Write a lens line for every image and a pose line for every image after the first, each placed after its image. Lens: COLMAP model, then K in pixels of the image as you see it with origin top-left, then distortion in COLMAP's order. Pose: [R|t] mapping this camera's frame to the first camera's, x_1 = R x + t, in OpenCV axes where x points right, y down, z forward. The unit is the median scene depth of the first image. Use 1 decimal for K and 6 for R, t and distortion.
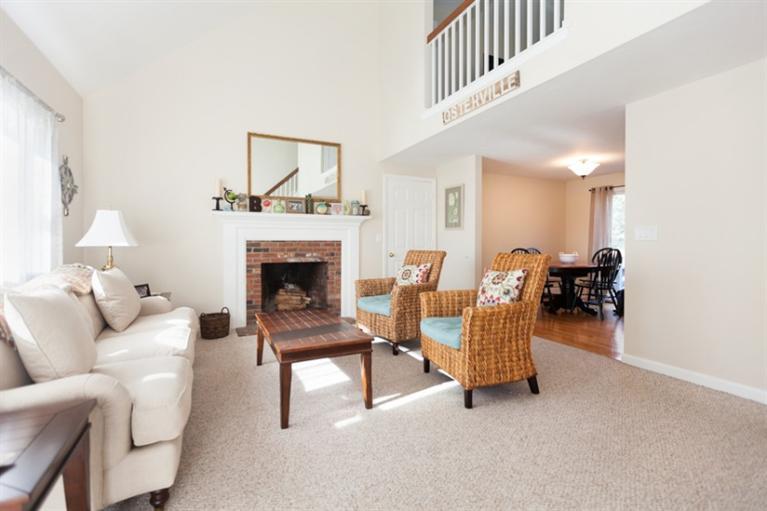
lens RADIAL K [[347.4, 0, 375.0], [0, 347.4, 241.9], [0, 0, 1]] dist [0.000933, 0.001485]
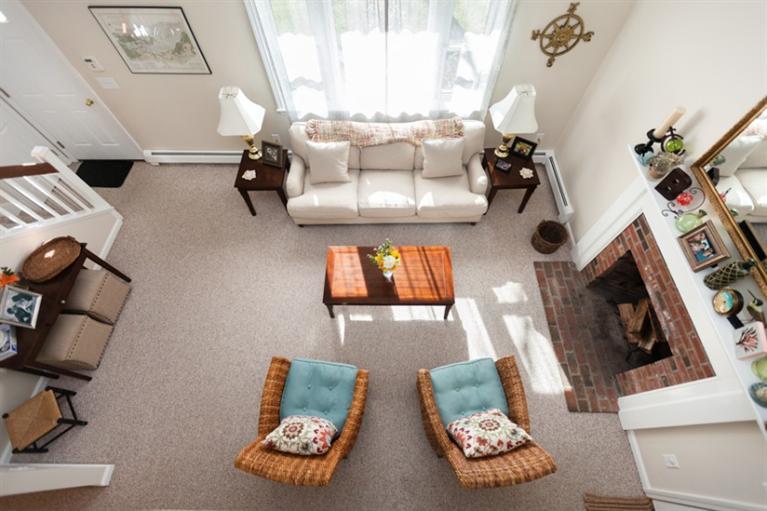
lens RADIAL K [[347.4, 0, 385.1], [0, 347.4, 246.5], [0, 0, 1]] dist [0.000933, 0.001485]
pose [[-0.429886, 0.779903, -0.454916, 0.176336], [0.008977, 0.507516, 0.861596, -0.528660], [0.902839, 0.366304, -0.225175, 0.733721]]
